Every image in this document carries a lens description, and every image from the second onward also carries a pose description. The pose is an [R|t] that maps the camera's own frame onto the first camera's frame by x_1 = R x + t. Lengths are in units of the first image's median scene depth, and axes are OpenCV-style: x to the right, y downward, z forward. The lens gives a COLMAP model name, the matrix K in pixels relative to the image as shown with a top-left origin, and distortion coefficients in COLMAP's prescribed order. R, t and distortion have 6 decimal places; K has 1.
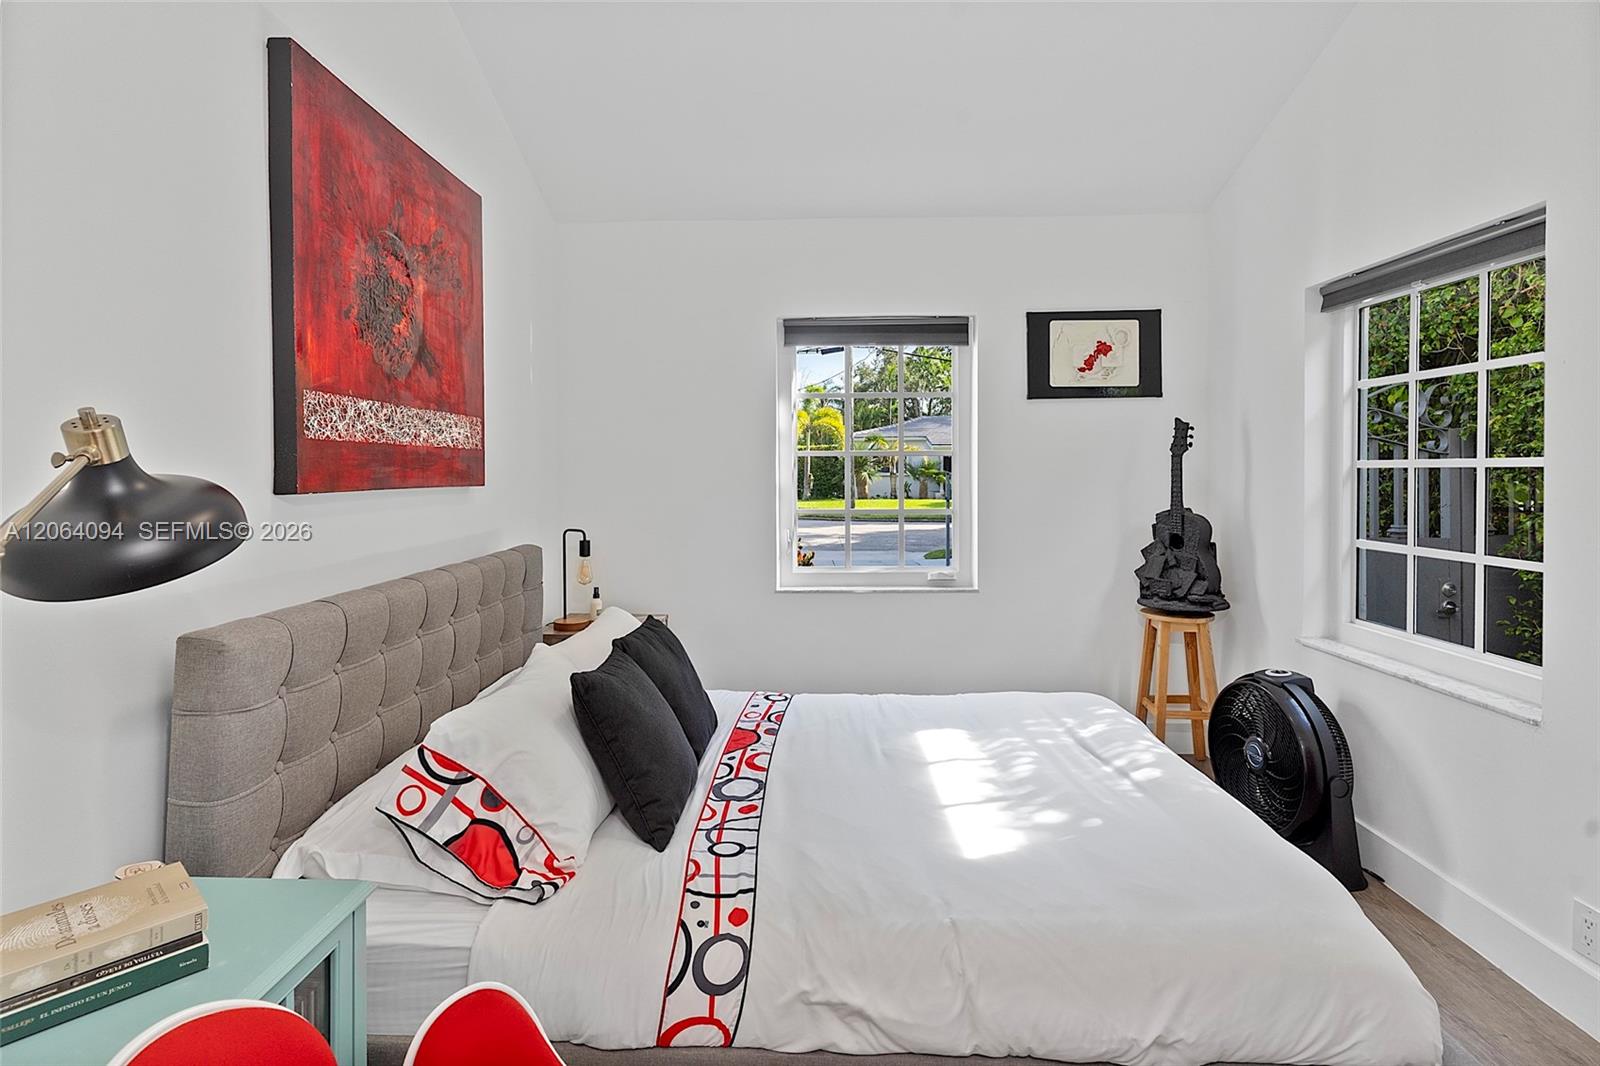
lens RADIAL K [[829.6, 0, 789.5], [0, 829.6, 536.8], [0, 0, 1]] dist [0.001490, 0.000815]
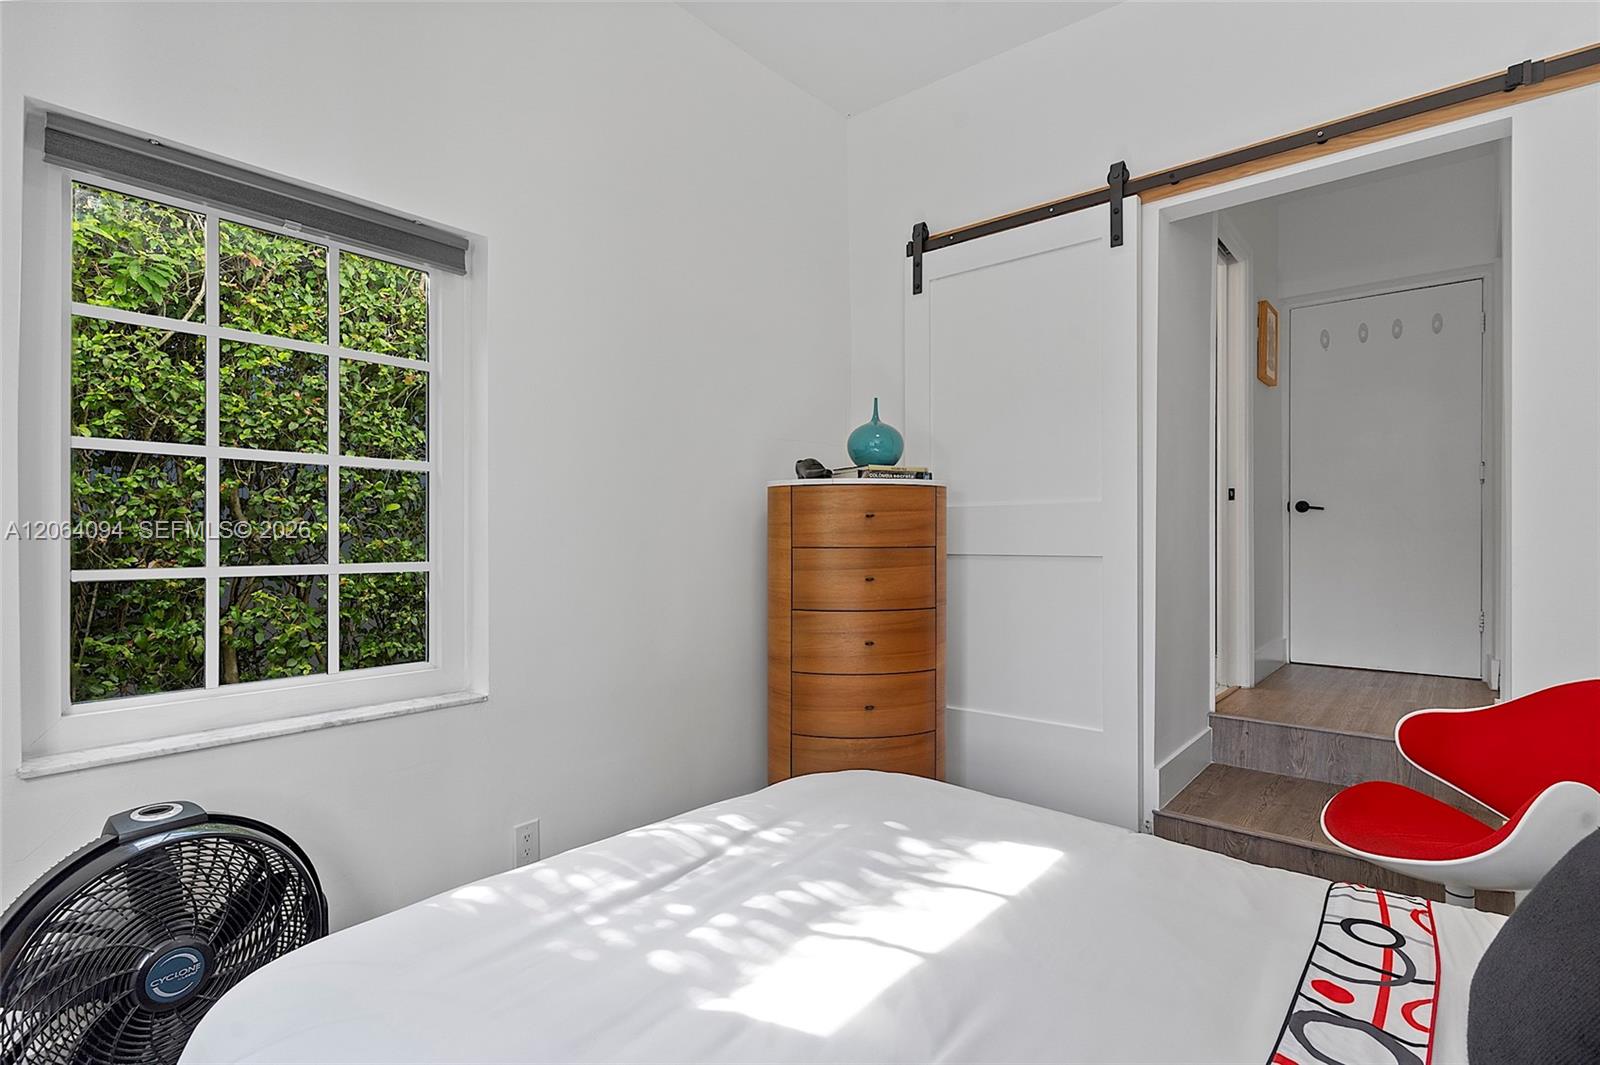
lens RADIAL K [[829.6, 0, 789.5], [0, 829.6, 536.3], [0, 0, 1]] dist [0.001490, 0.000815]
pose [[-0.792309, 0.010789, 0.610025, -0.104938], [0.052726, 0.997314, 0.050842, -0.030735], [-0.607838, 0.072446, -0.790749, 1.644472]]
